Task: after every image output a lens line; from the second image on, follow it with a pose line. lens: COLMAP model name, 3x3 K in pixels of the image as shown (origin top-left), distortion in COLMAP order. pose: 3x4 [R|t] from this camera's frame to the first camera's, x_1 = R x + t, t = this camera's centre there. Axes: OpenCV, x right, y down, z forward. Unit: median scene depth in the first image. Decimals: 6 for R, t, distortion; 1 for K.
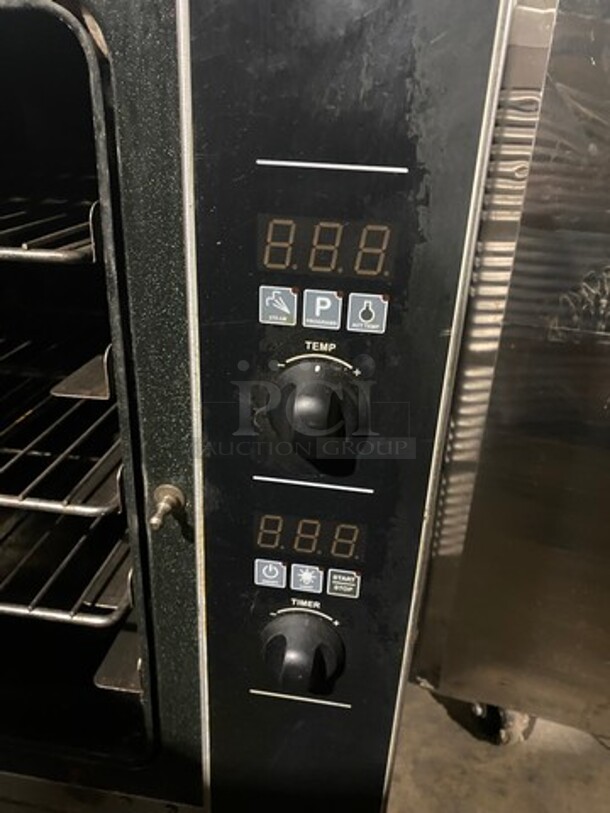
lens RADIAL K [[626.5, 0, 301.7], [0, 626.5, 409.0], [0, 0, 1]] dist [-0.003554, 0.005639]
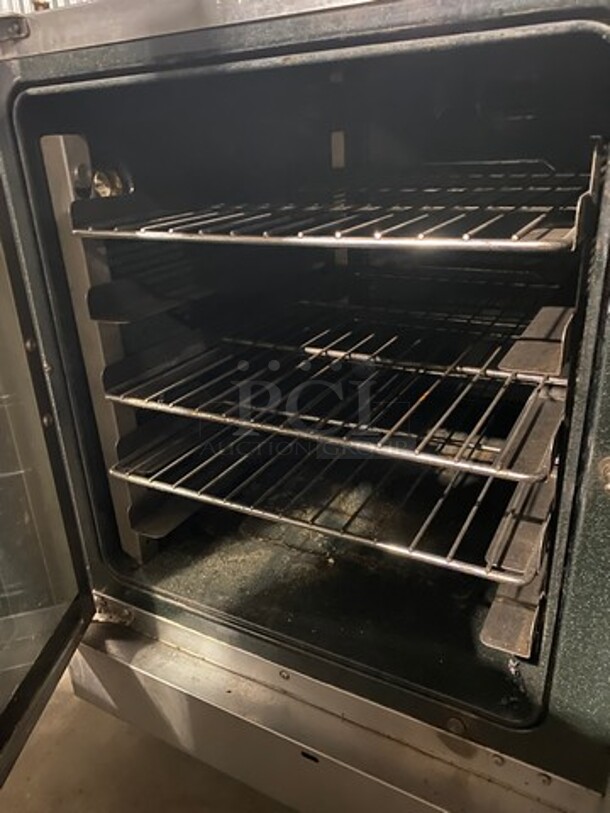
lens RADIAL K [[626.5, 0, 304.7], [0, 626.5, 401.9], [0, 0, 1]] dist [-0.003554, 0.005639]
pose [[0.934069, 0.060687, -0.351898, -0.312247], [-0.074934, 0.996823, -0.026997, 0.088703], [0.349142, 0.051586, 0.935649, -0.180535]]
